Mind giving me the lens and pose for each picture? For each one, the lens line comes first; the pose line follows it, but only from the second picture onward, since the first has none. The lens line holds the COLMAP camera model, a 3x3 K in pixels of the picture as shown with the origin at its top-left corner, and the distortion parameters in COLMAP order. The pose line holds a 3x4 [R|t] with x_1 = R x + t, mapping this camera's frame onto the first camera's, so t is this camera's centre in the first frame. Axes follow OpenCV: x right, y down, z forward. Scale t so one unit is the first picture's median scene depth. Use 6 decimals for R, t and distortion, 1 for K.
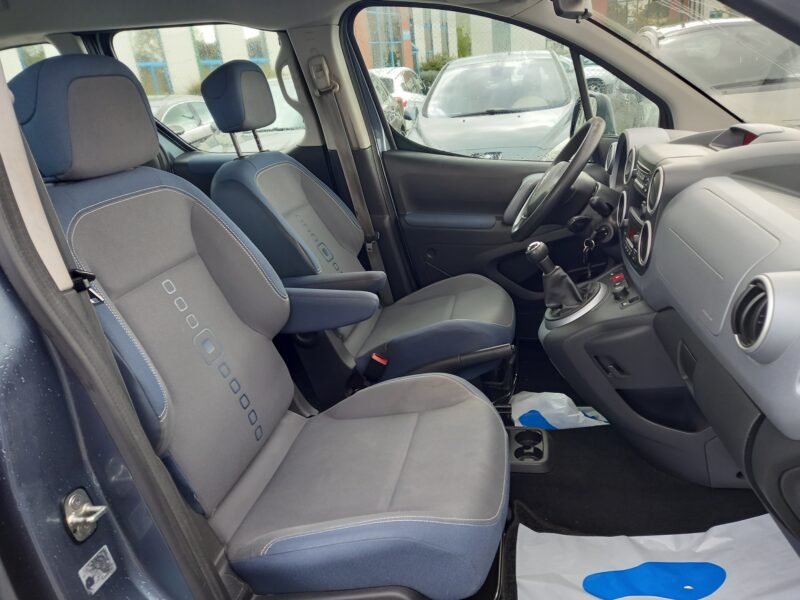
lens RADIAL K [[582.1, 0, 404.8], [0, 582.1, 300.5], [0, 0, 1]] dist [0.080746, -0.061018]
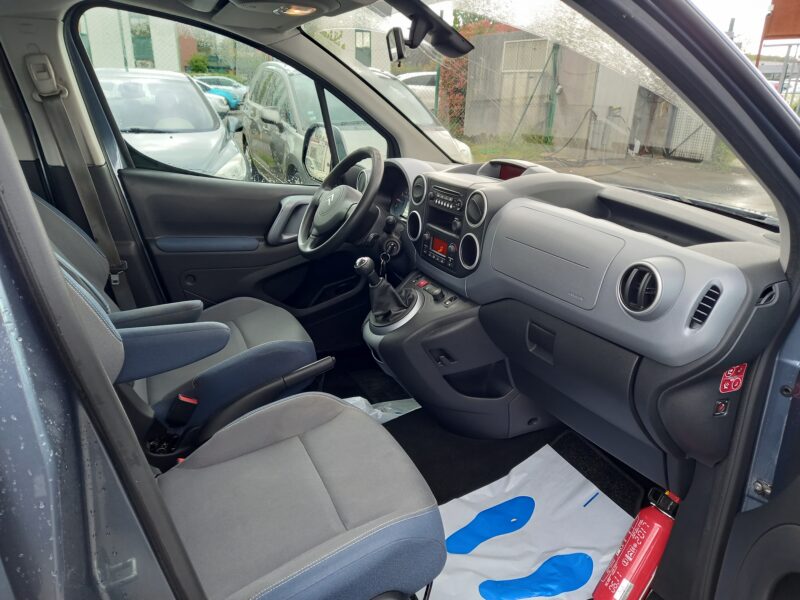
lens RADIAL K [[582.1, 0, 404.6], [0, 582.1, 296.0], [0, 0, 1]] dist [0.080746, -0.061018]
pose [[0.805498, -0.099340, 0.584213, -0.257488], [0.126413, 0.991962, -0.005621, -0.008547], [-0.578958, 0.078379, 0.811581, 0.051971]]
